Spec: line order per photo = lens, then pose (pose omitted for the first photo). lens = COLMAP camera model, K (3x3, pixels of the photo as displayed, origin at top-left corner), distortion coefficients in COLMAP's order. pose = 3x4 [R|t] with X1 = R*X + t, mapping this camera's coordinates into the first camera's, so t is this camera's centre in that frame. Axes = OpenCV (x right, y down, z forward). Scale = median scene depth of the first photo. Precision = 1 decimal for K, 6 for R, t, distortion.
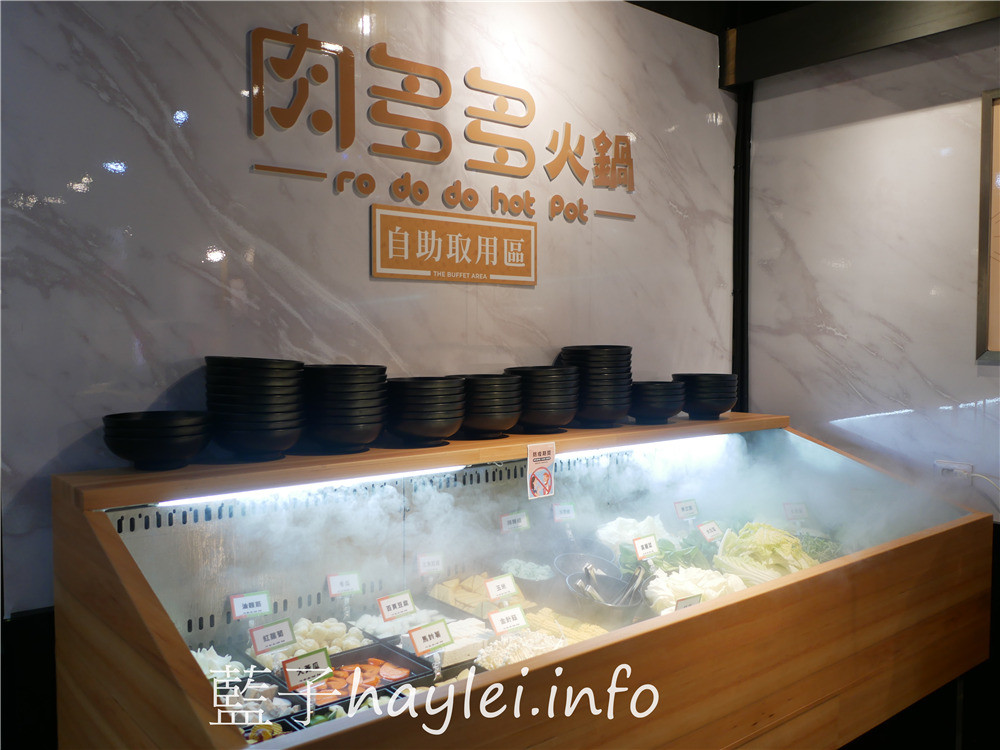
lens RADIAL K [[846.3, 0, 500.0], [0, 846.3, 375.0], [0, 0, 1]] dist [-0.032040, 0.008380]
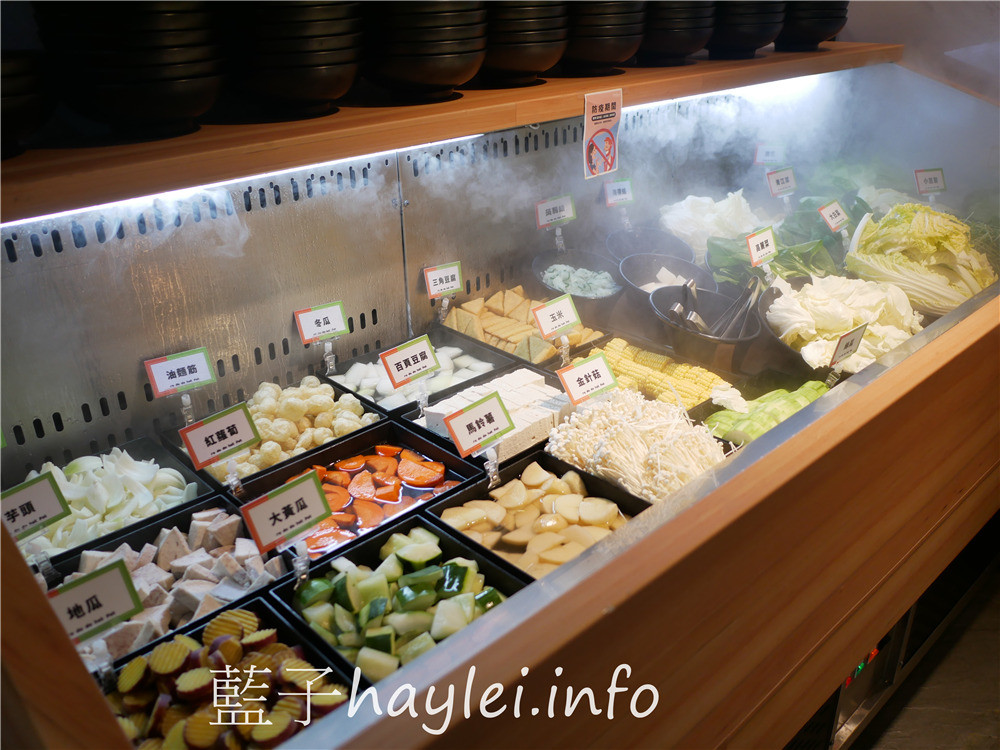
lens RADIAL K [[846.3, 0, 500.0], [0, 846.3, 375.0], [0, 0, 1]] dist [-0.032040, 0.008380]
pose [[0.997800, -0.045451, 0.048254, -0.079536], [0.022898, 0.919445, 0.392552, 0.028853], [-0.062209, -0.390583, 0.918463, 0.369294]]
